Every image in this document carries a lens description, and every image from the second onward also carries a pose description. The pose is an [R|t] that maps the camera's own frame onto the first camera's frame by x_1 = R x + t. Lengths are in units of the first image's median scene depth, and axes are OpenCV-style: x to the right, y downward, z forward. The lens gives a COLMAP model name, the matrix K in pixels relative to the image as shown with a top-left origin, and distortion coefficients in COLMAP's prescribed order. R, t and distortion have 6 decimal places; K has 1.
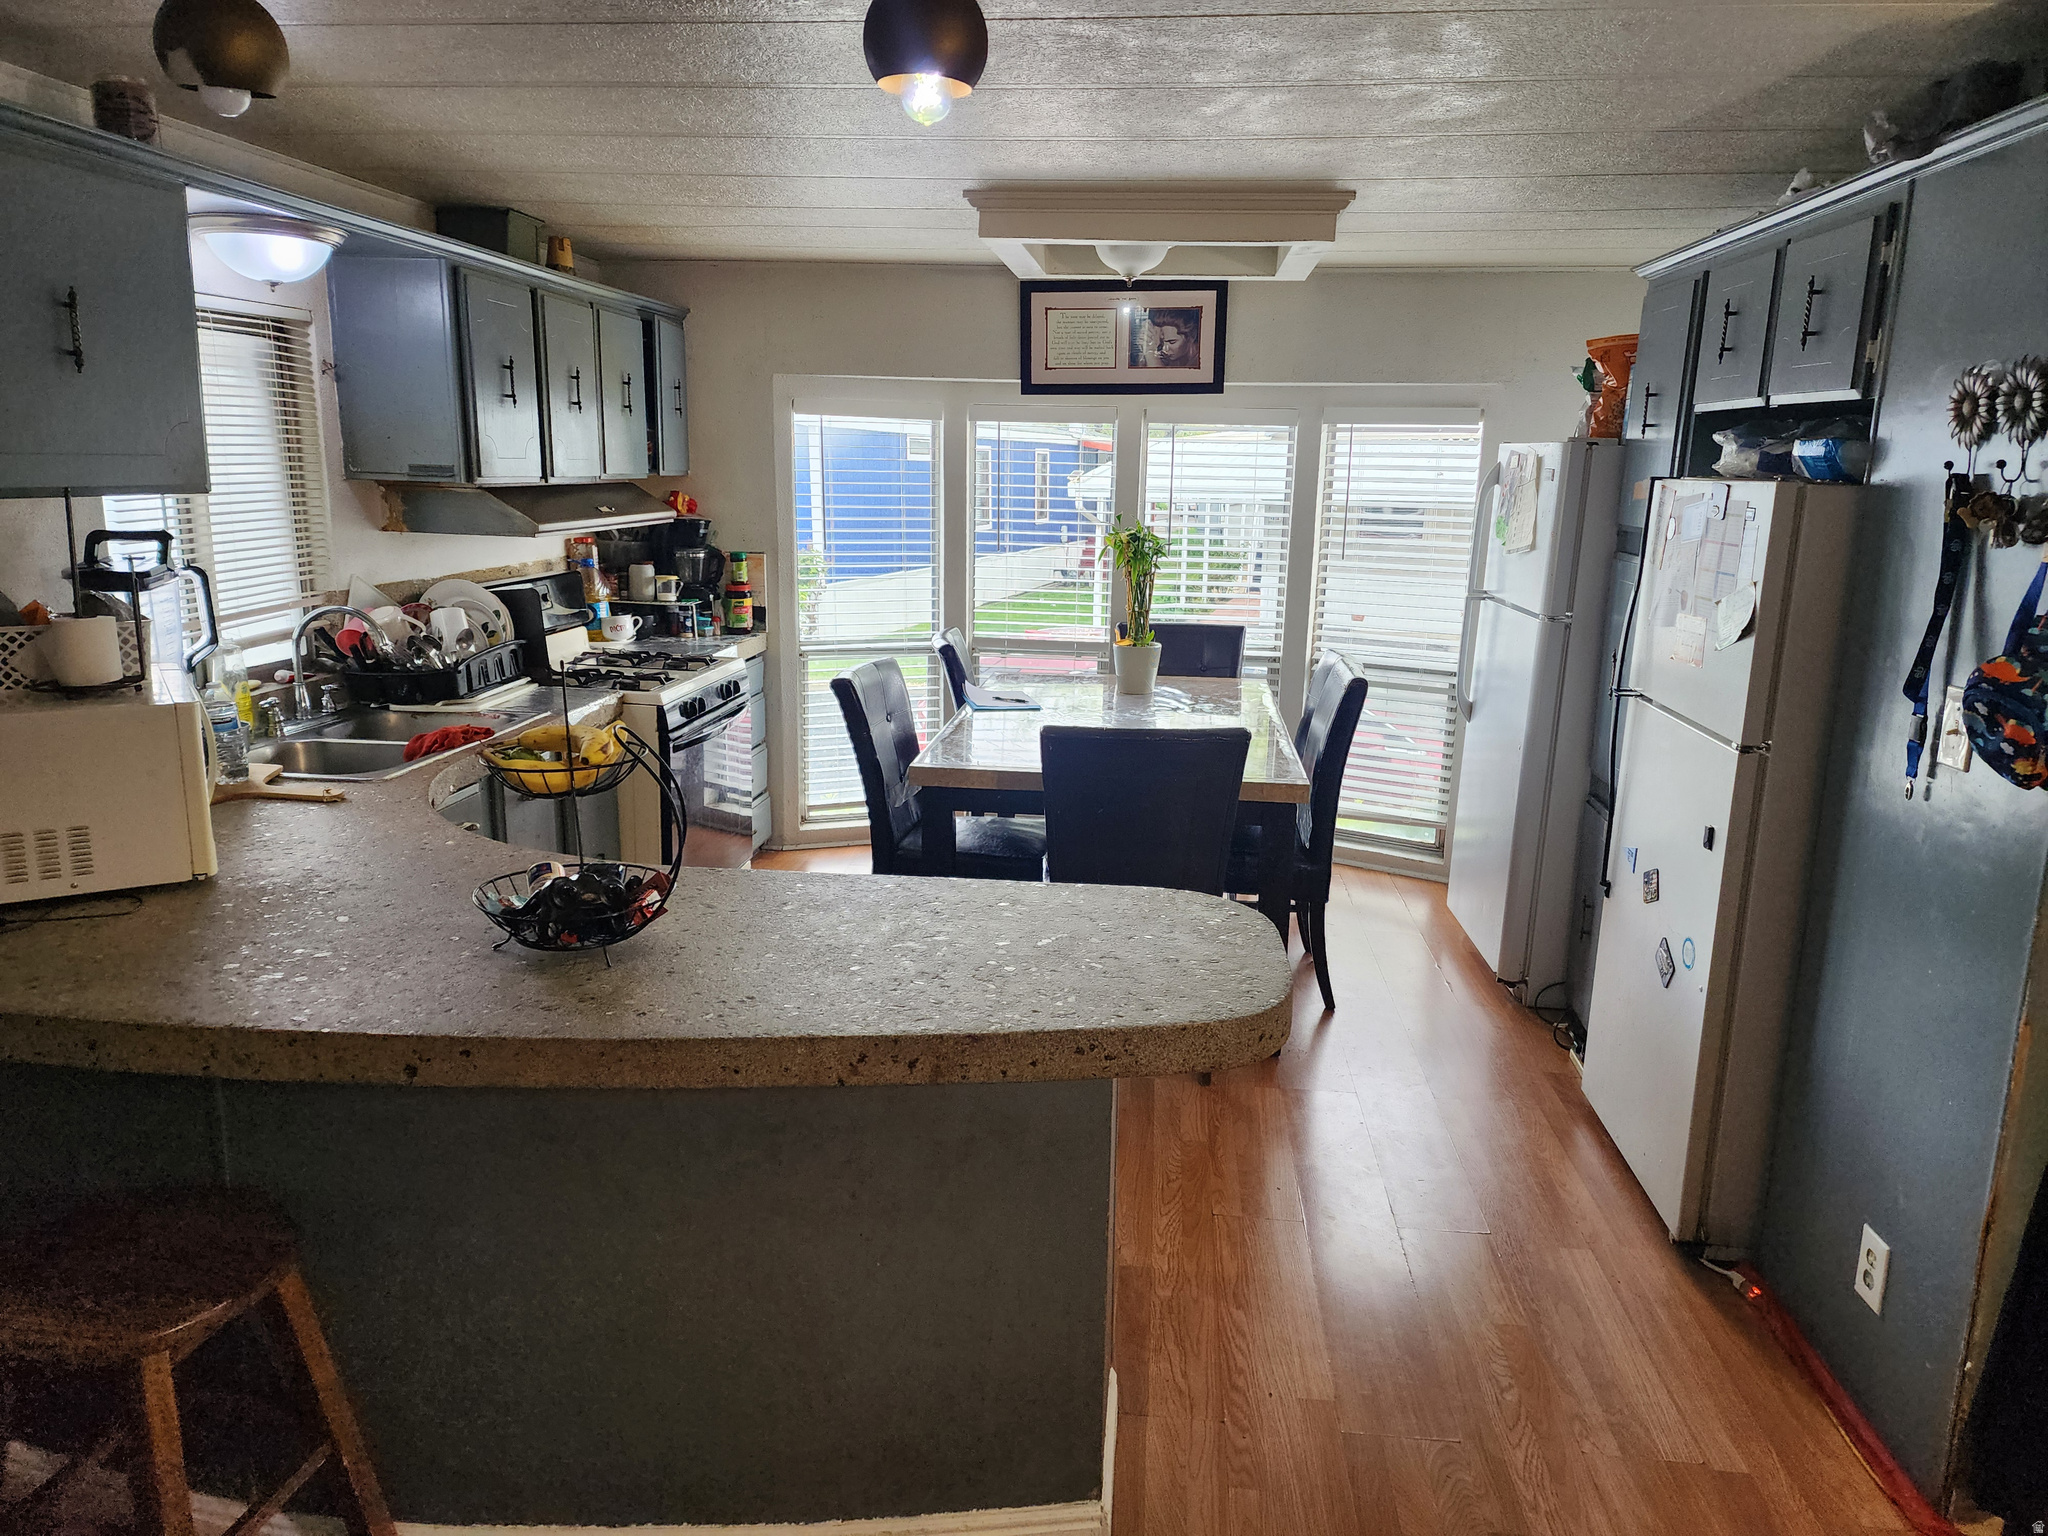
lens RADIAL K [[1380.8, 0, 1016.6], [0, 1380.8, 772.6], [0, 0, 1]] dist [0.066178, -0.049267]
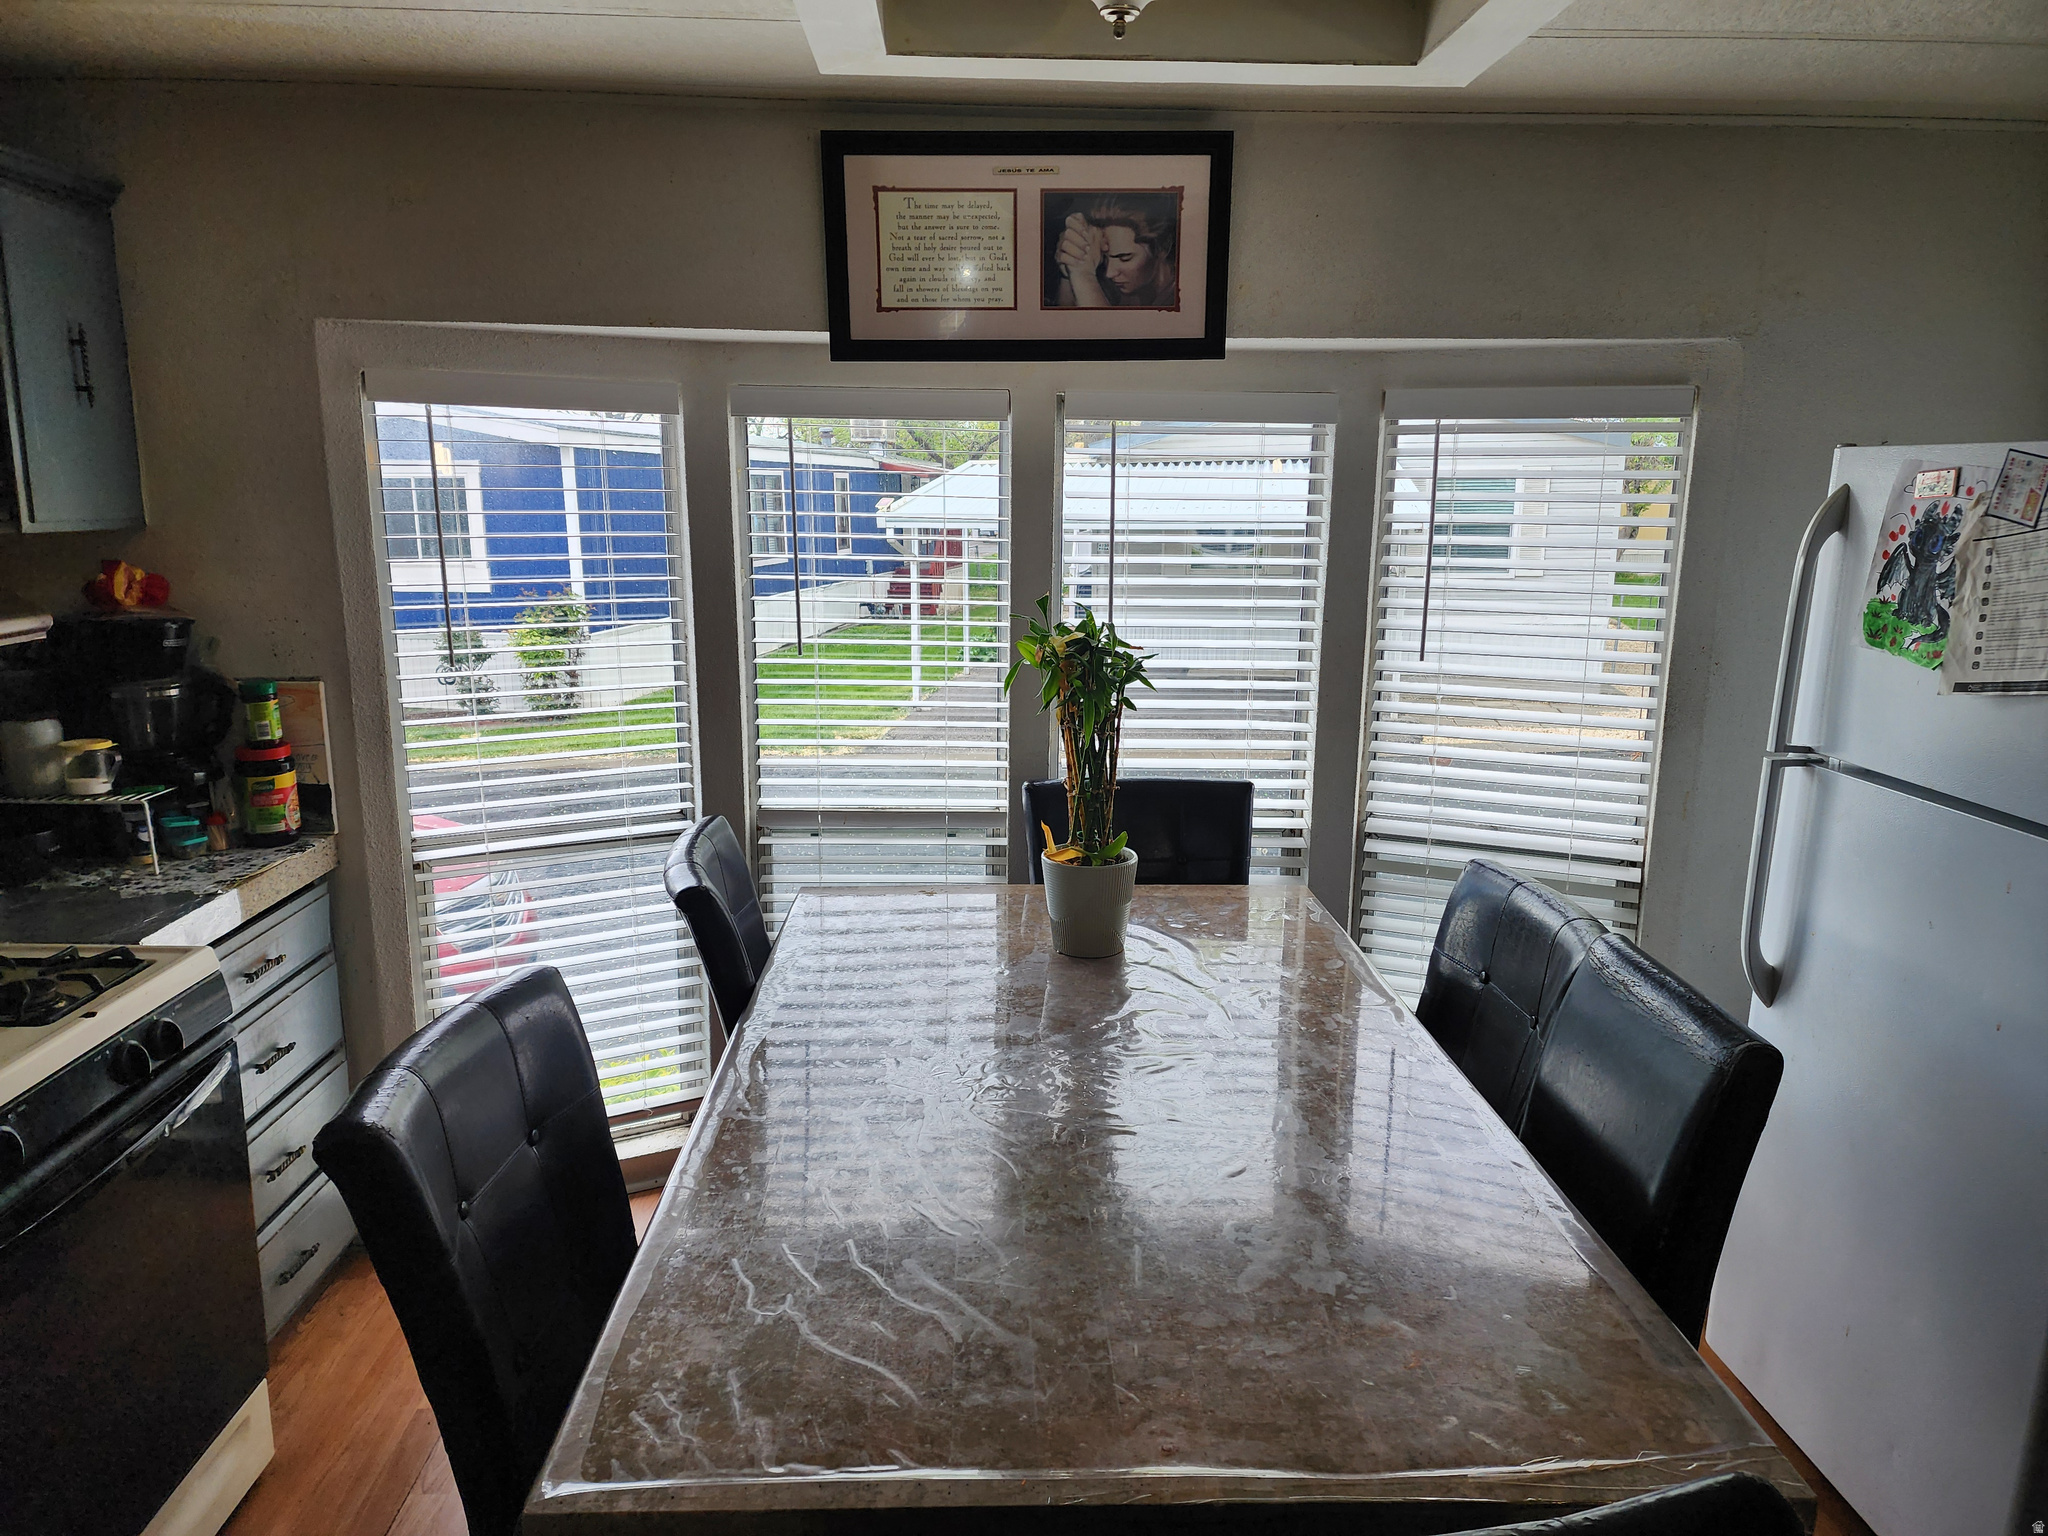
lens RADIAL K [[1380.8, 0, 1016.6], [0, 1380.8, 772.6], [0, 0, 1]] dist [0.066178, -0.049267]
pose [[0.989848, -0.039068, 0.136656, -0.005176], [0.041598, 0.999011, -0.015704, -0.113472], [-0.135908, 0.021229, 0.990494, 0.499040]]
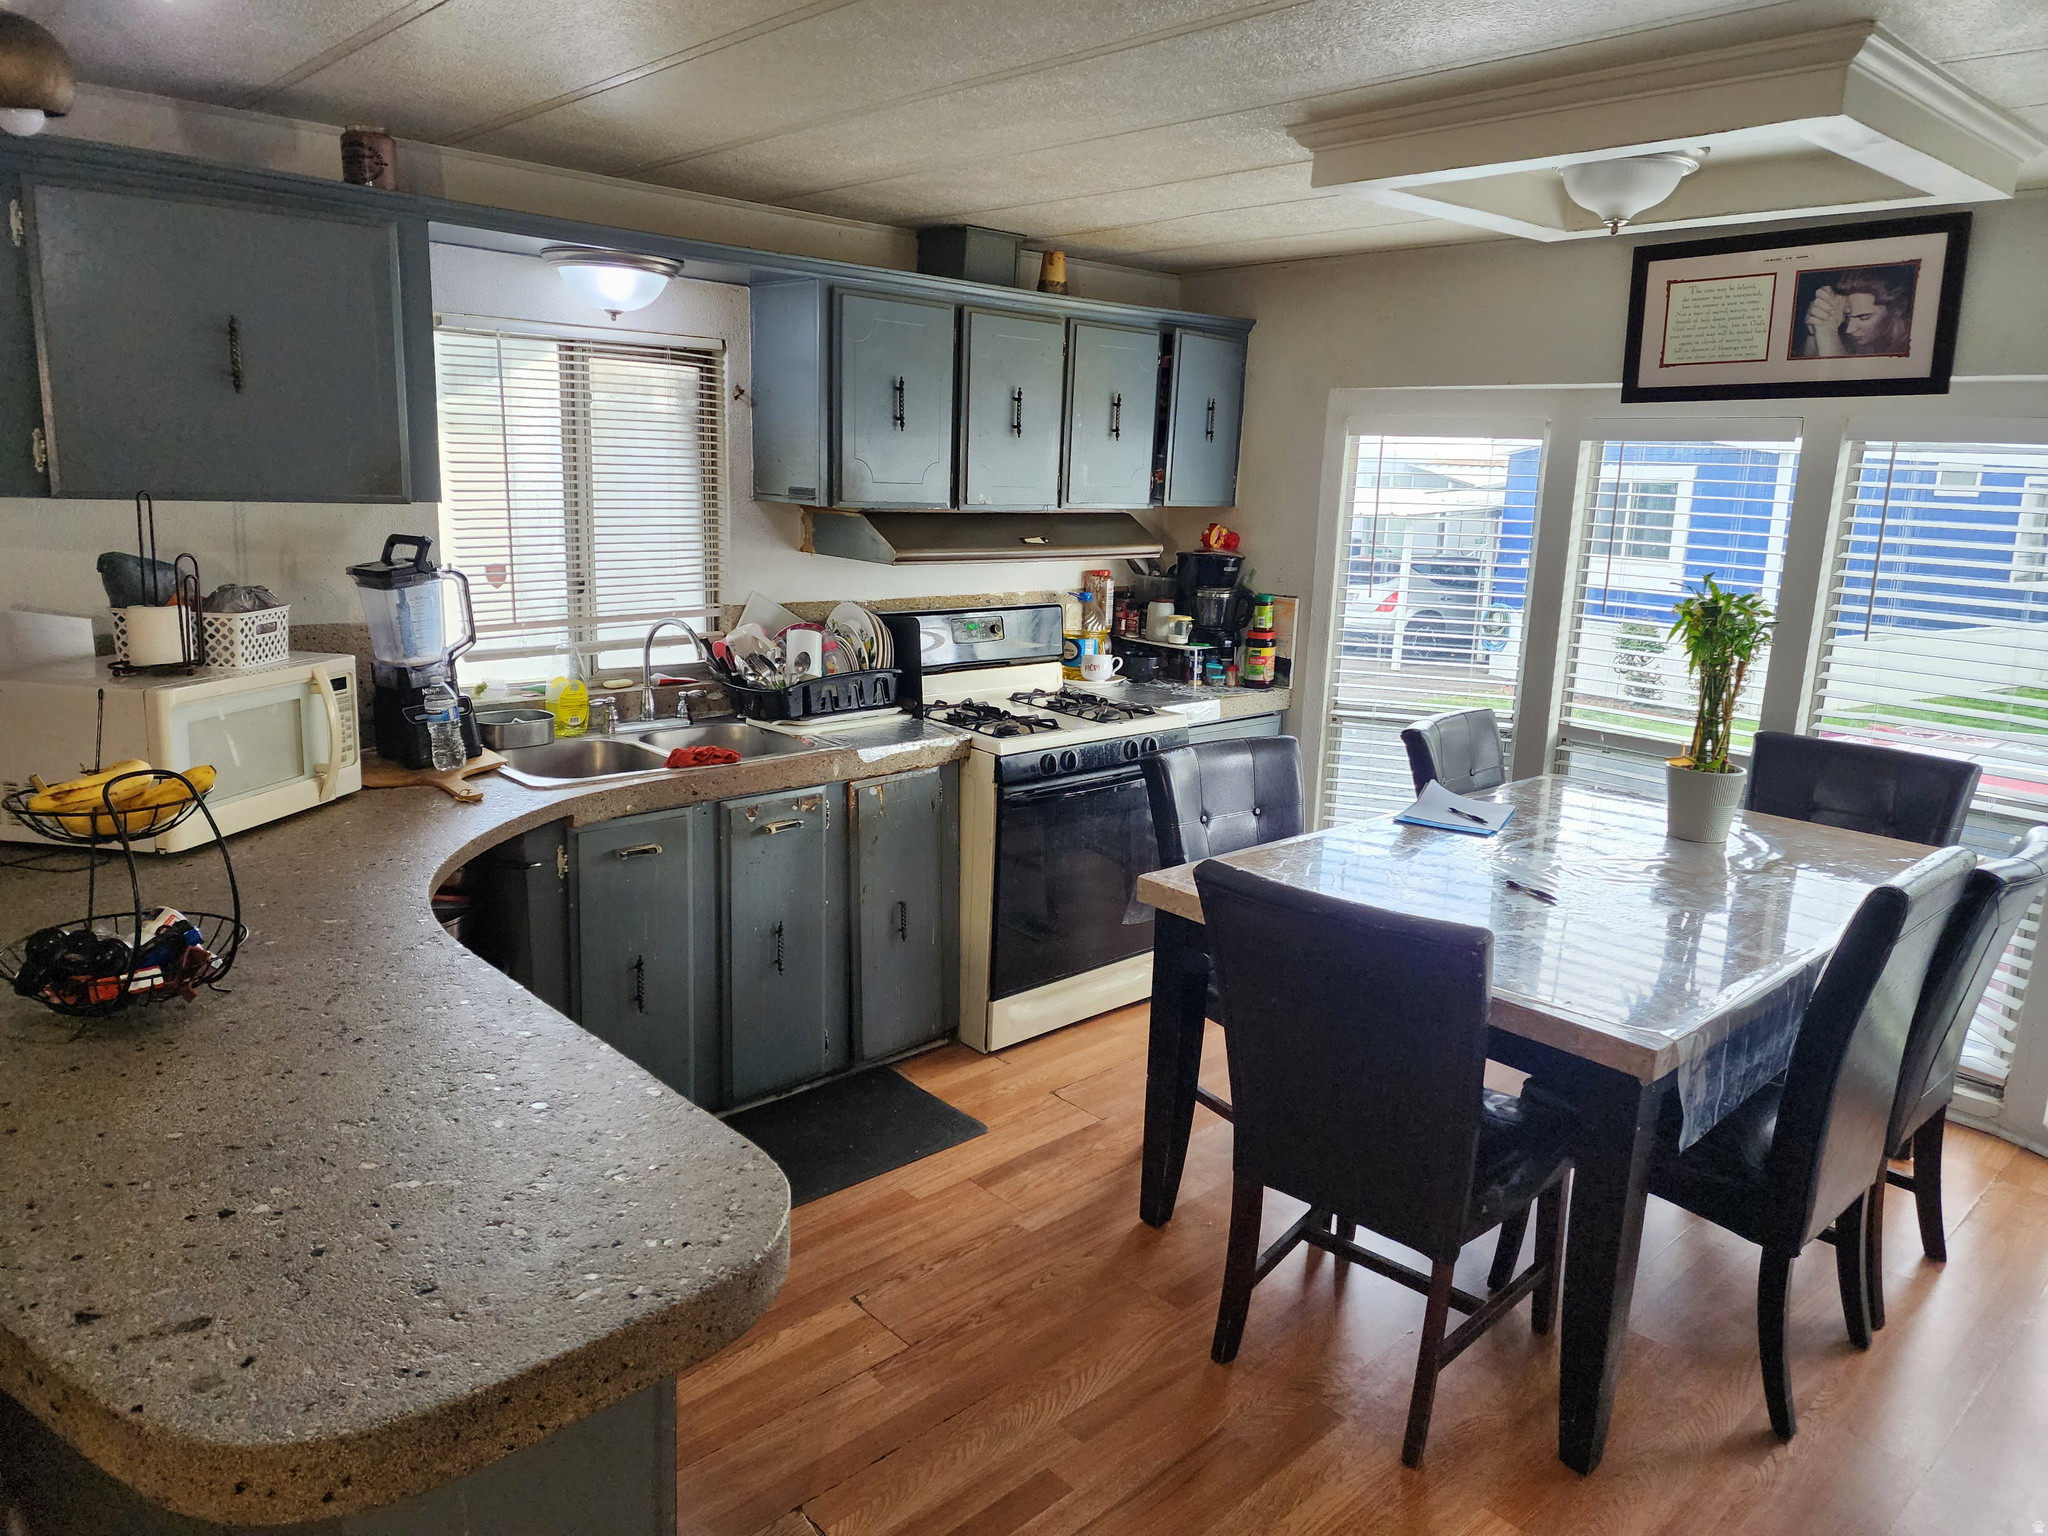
lens RADIAL K [[1355.4, 0, 1024.0], [0, 1355.4, 768.0], [0, 0, 1]] dist [0.105429, -0.099337]
pose [[0.756960, 0.149430, -0.636146, 0.259916], [-0.163430, 0.985857, 0.037107, -0.061277], [0.632694, 0.075877, 0.770676, 0.262867]]
